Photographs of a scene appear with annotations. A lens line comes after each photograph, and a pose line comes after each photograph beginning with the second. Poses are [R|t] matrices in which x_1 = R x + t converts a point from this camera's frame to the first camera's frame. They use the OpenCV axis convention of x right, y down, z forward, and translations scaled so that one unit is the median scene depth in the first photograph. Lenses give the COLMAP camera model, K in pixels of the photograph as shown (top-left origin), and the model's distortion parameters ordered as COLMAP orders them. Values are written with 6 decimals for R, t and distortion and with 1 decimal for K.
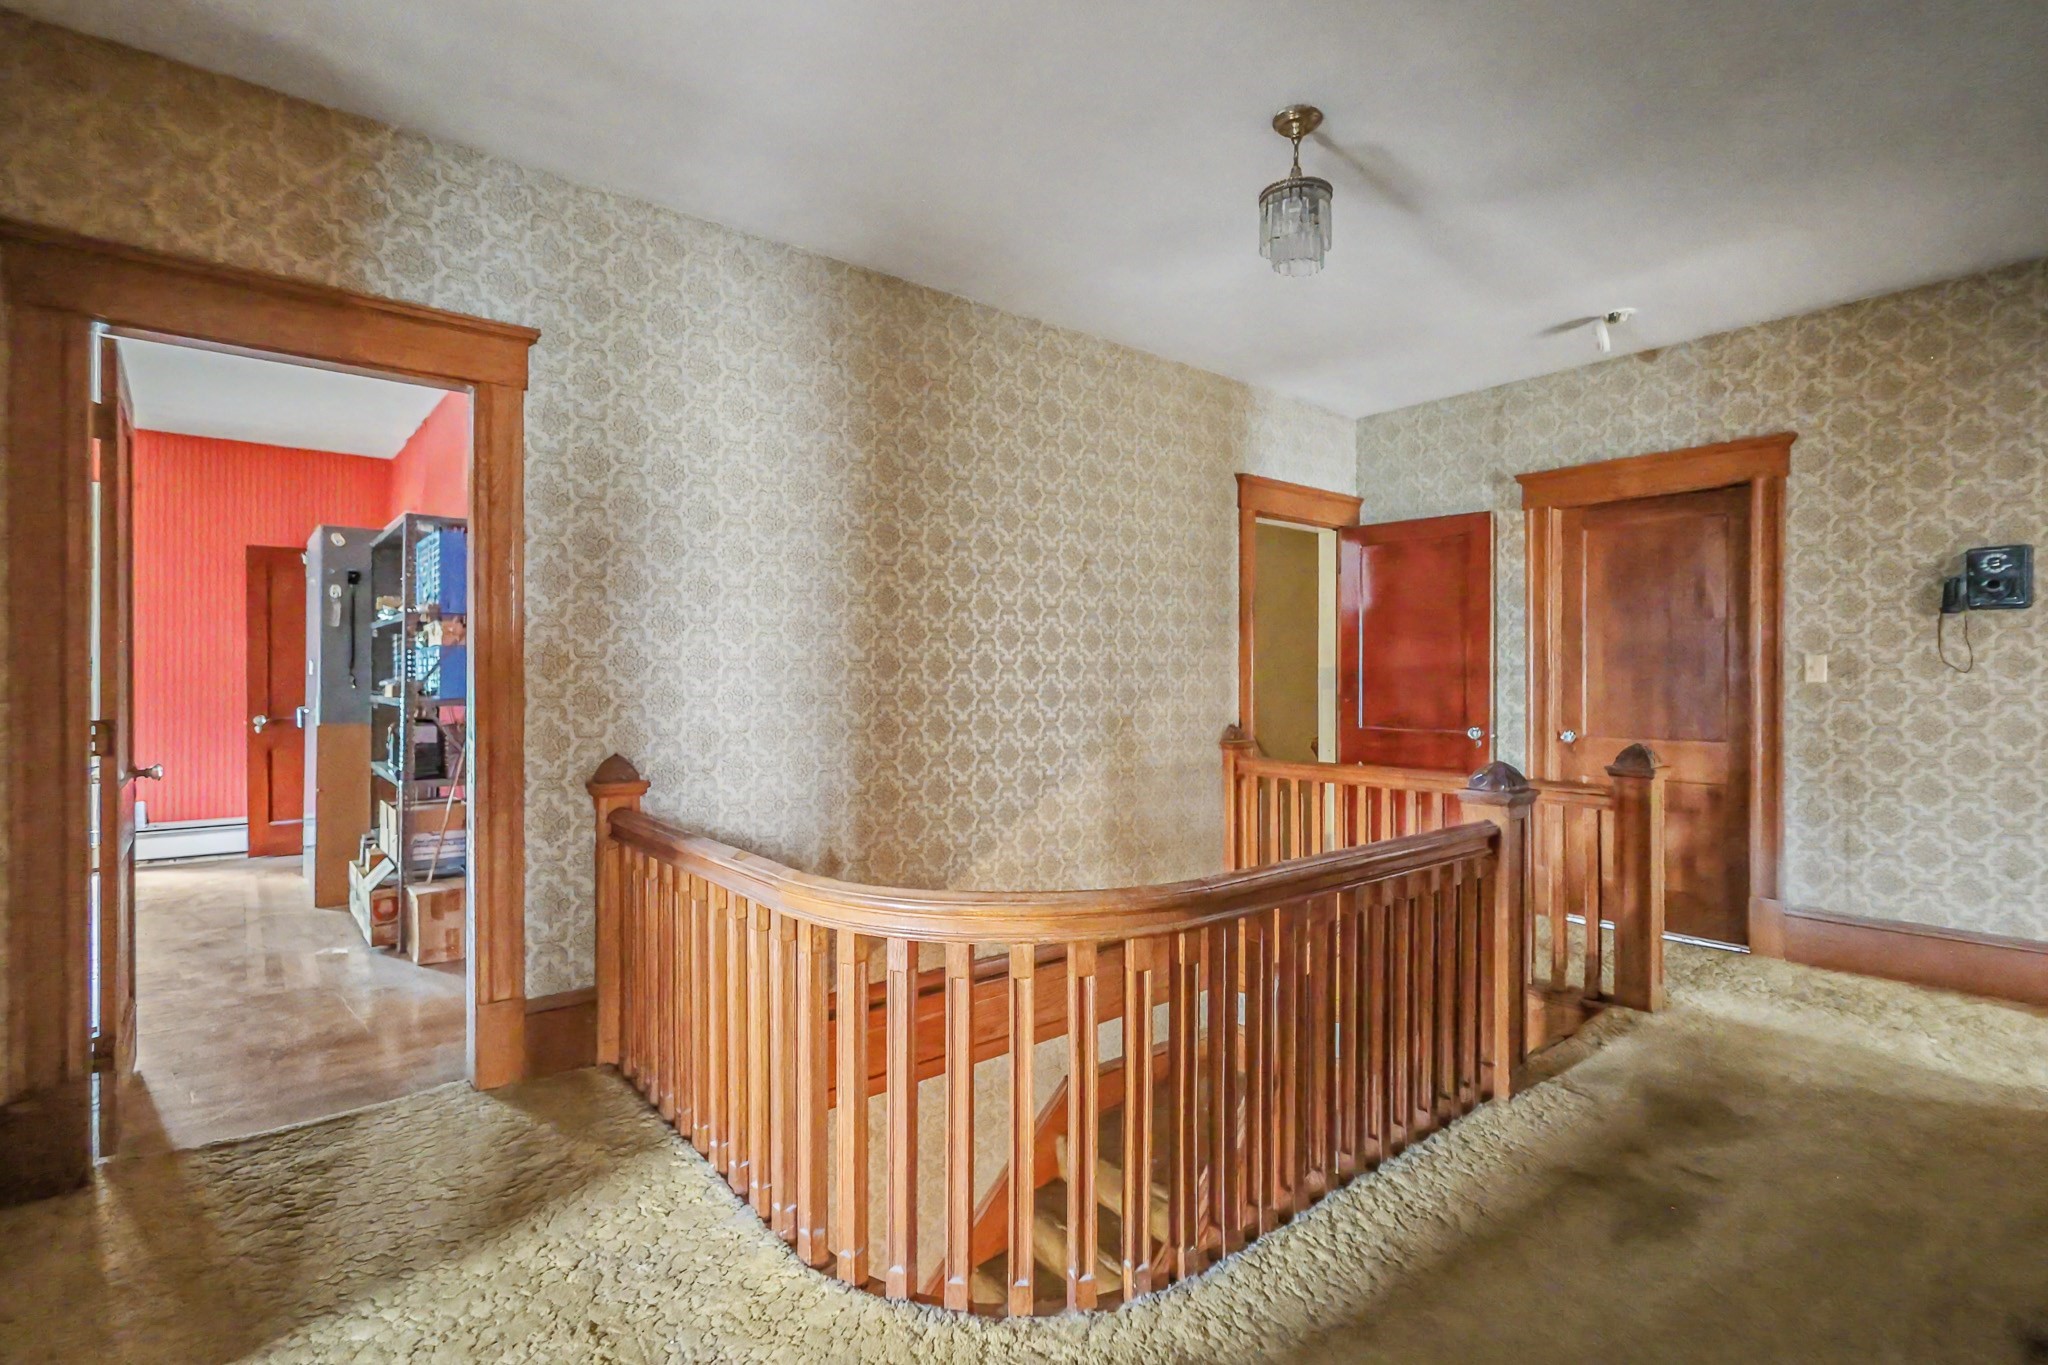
lens RADIAL K [[986.5, 0, 1023.2], [0, 986.5, 679.9], [0, 0, 1]] dist [-0.002412, 0.000815]
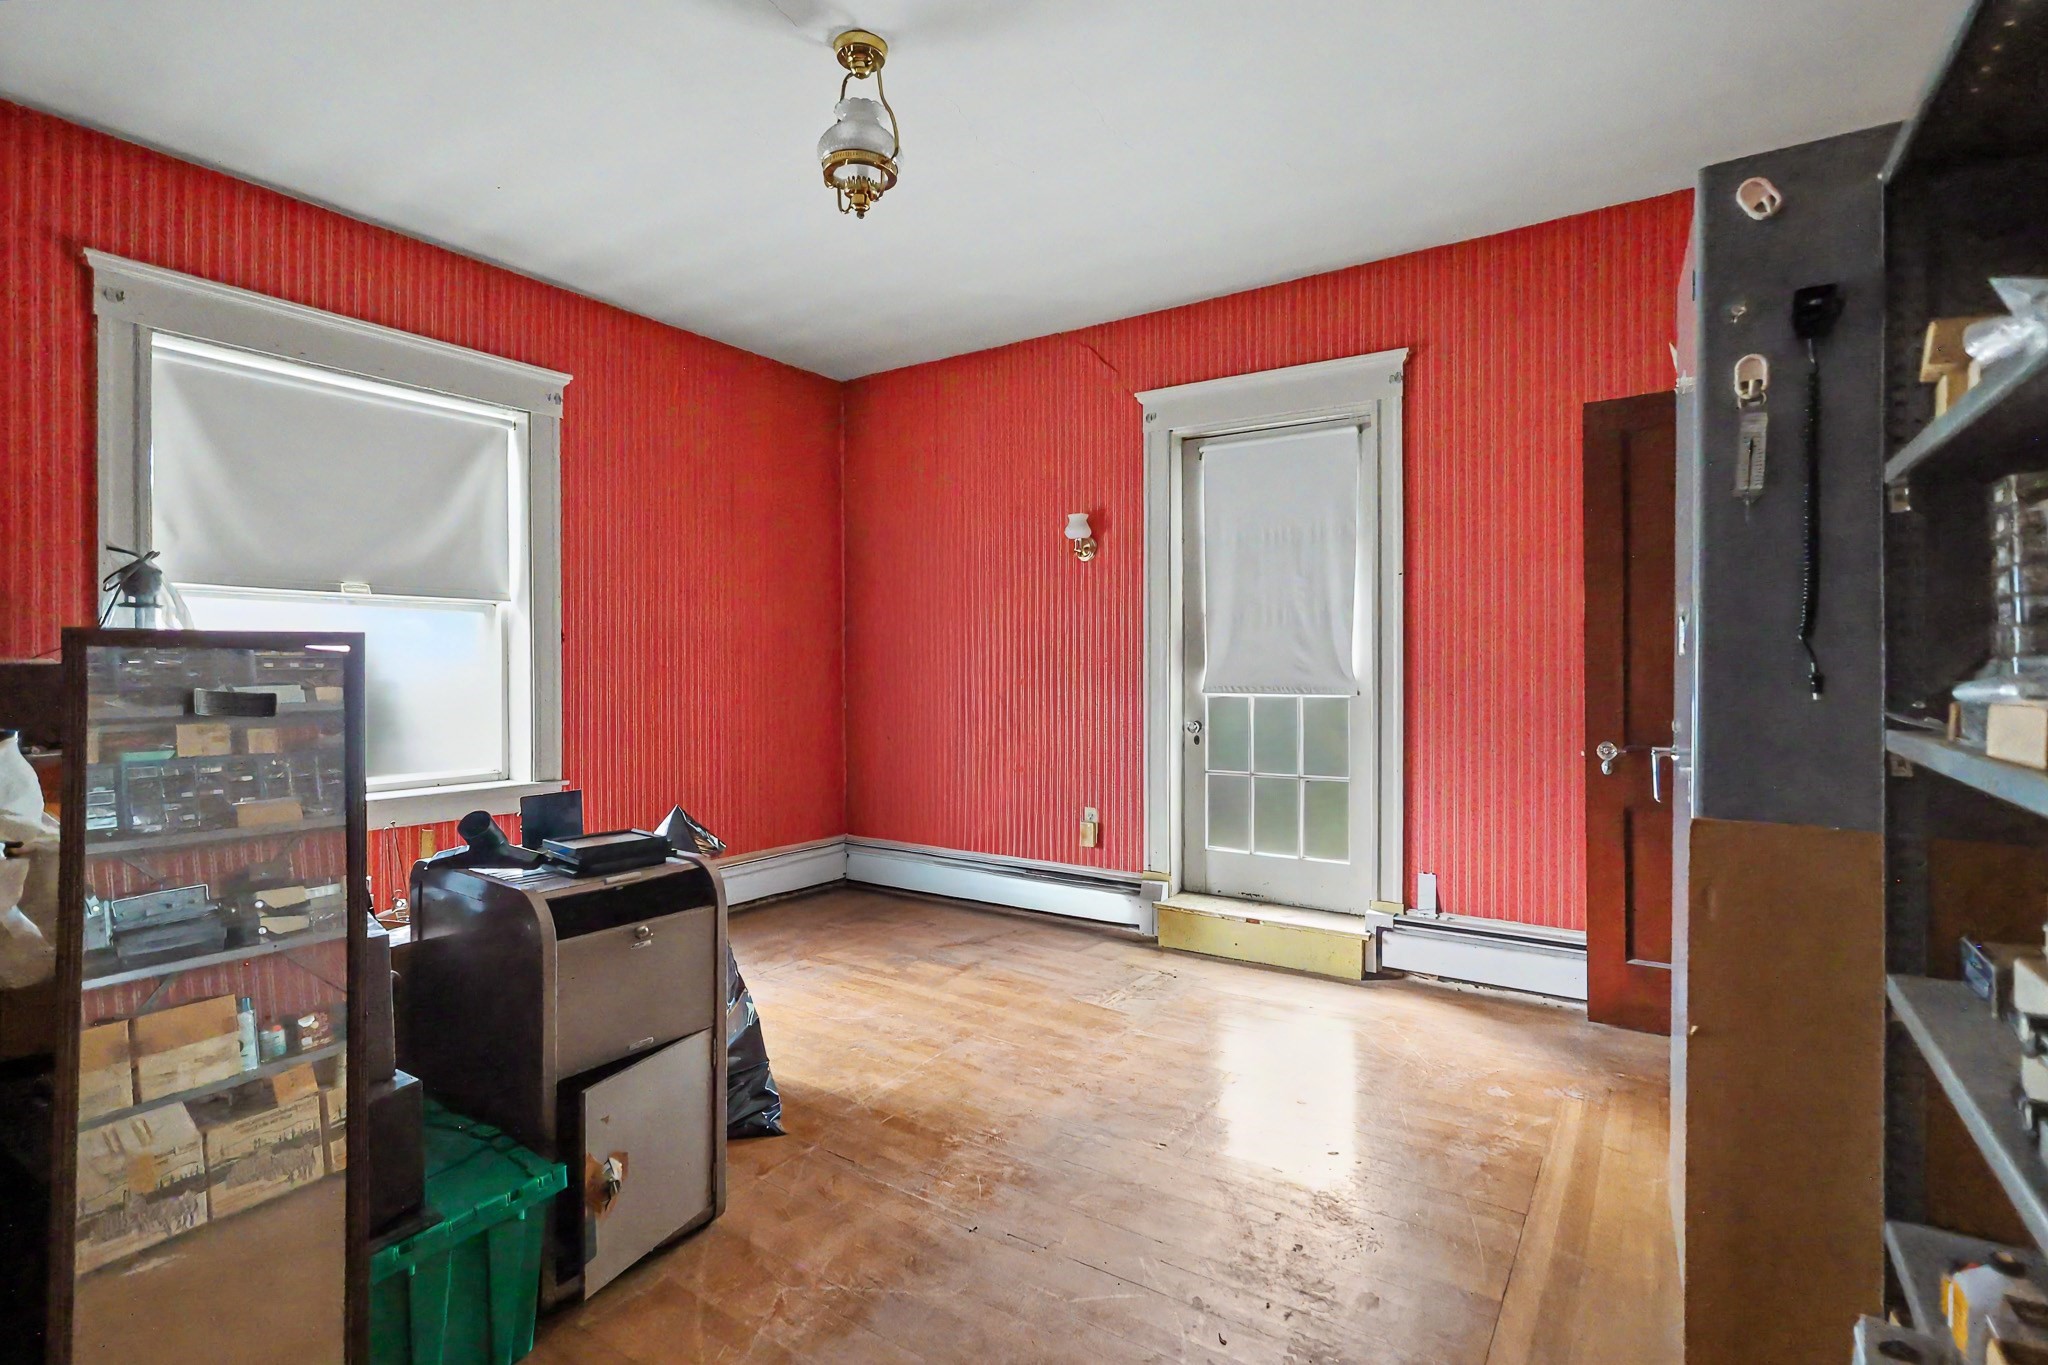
lens RADIAL K [[986.5, 0, 1022.4], [0, 986.5, 662.1], [0, 0, 1]] dist [-0.002412, 0.000815]
pose [[0.303533, 0.000403, -0.952821, -0.467004], [0.003259, 0.999994, 0.001461, -0.006411], [0.952815, -0.003548, 0.303530, 0.679332]]
